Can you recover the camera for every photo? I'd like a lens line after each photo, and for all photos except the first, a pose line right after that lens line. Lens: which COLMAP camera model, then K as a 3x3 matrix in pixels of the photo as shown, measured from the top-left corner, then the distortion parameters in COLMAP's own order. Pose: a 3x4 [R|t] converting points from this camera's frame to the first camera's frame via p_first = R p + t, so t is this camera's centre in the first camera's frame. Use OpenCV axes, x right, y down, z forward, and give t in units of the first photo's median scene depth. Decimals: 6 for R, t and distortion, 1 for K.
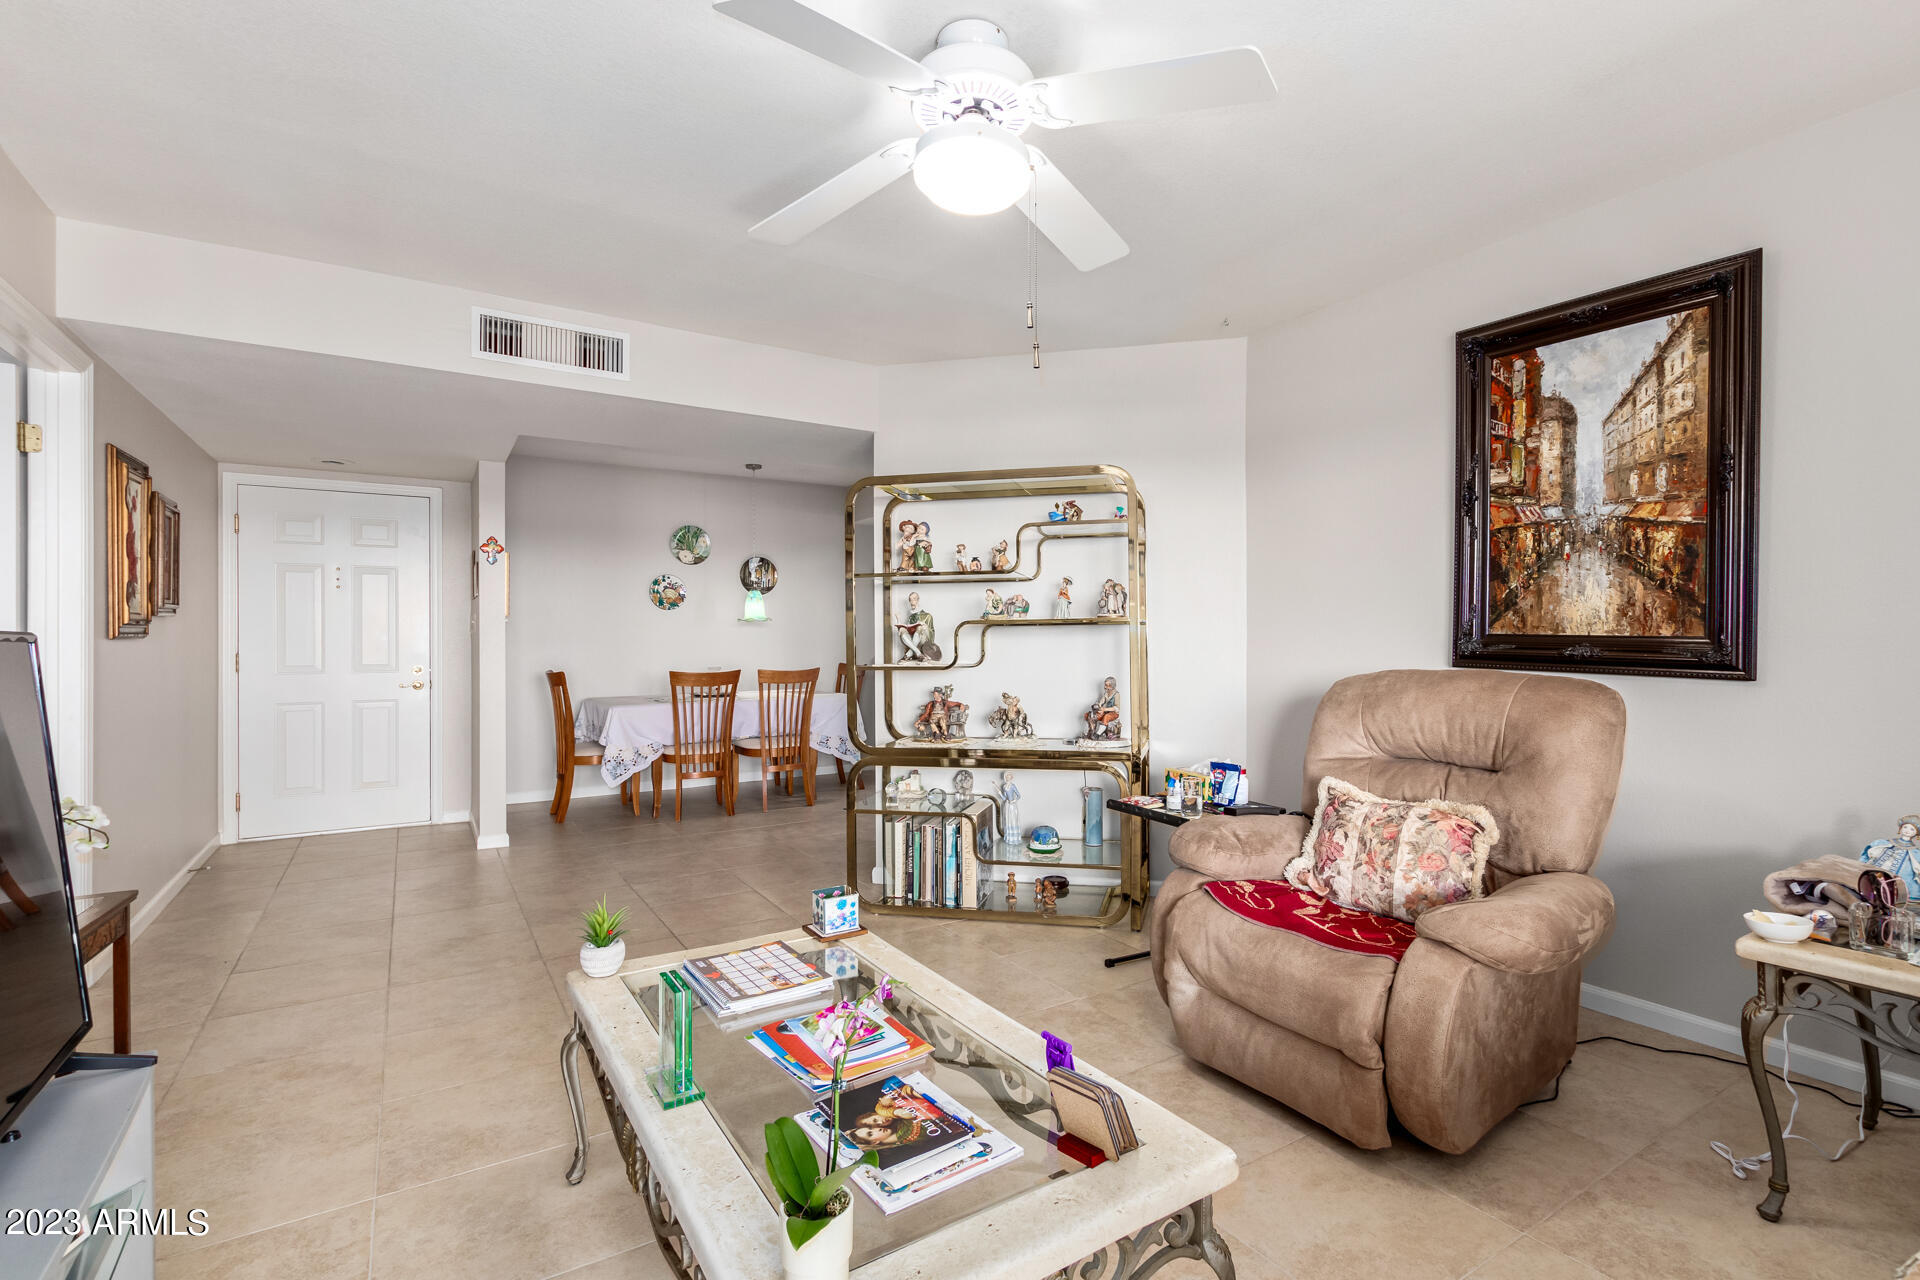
lens RADIAL K [[904.6, 0, 1012.5], [0, 904.6, 636.7], [0, 0, 1]] dist [0.005446, 0.000345]
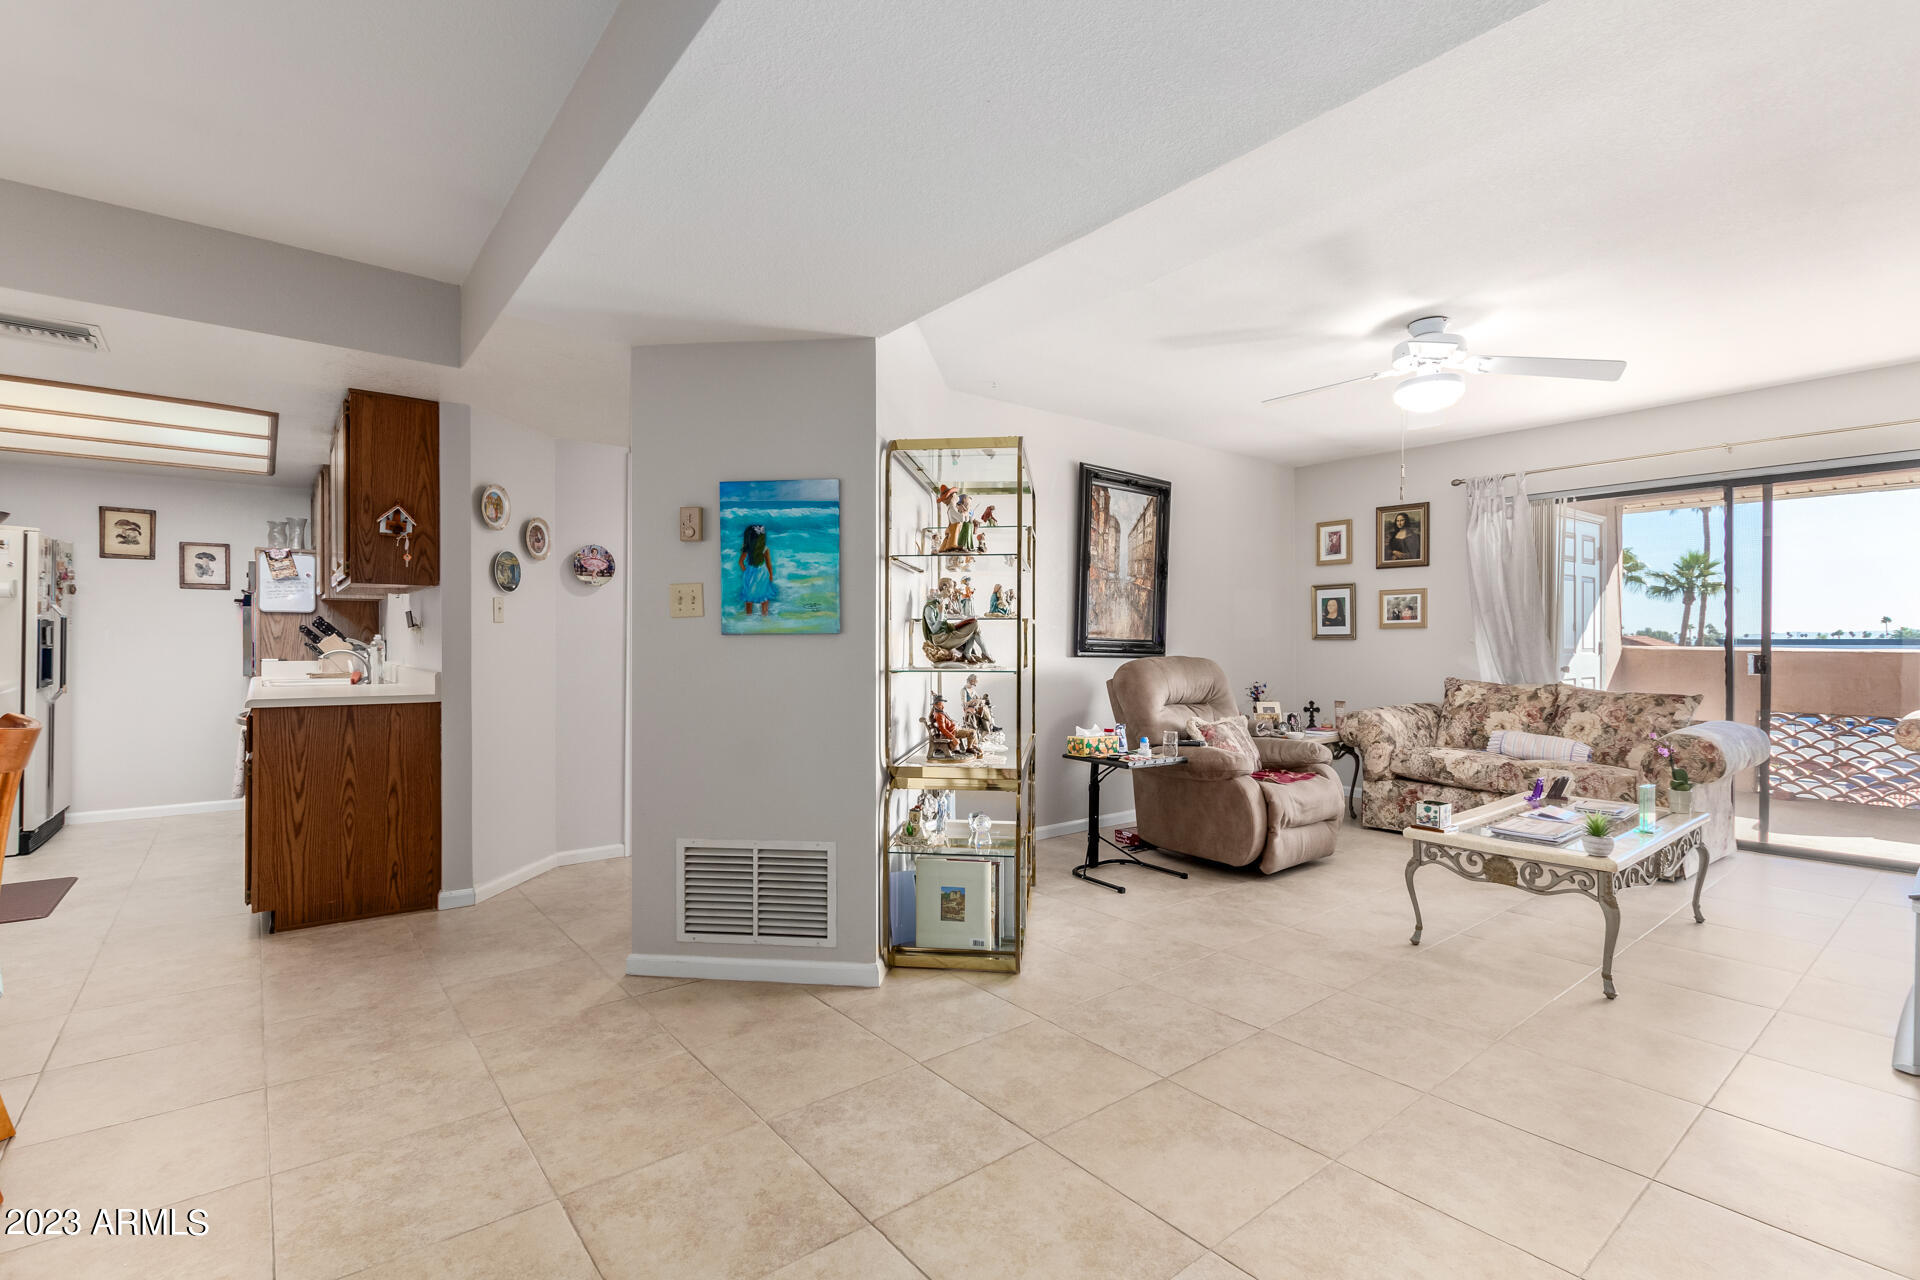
lens RADIAL K [[877.6, 0, 952.1], [0, 877.6, 645.0], [0, 0, 1]] dist [-0.001837, -0.000052]
pose [[-0.090943, -0.000136, 0.995856, -0.943743], [-0.007247, 0.999974, -0.000525, 0.011360], [-0.995830, -0.007264, -0.090941, 1.146682]]
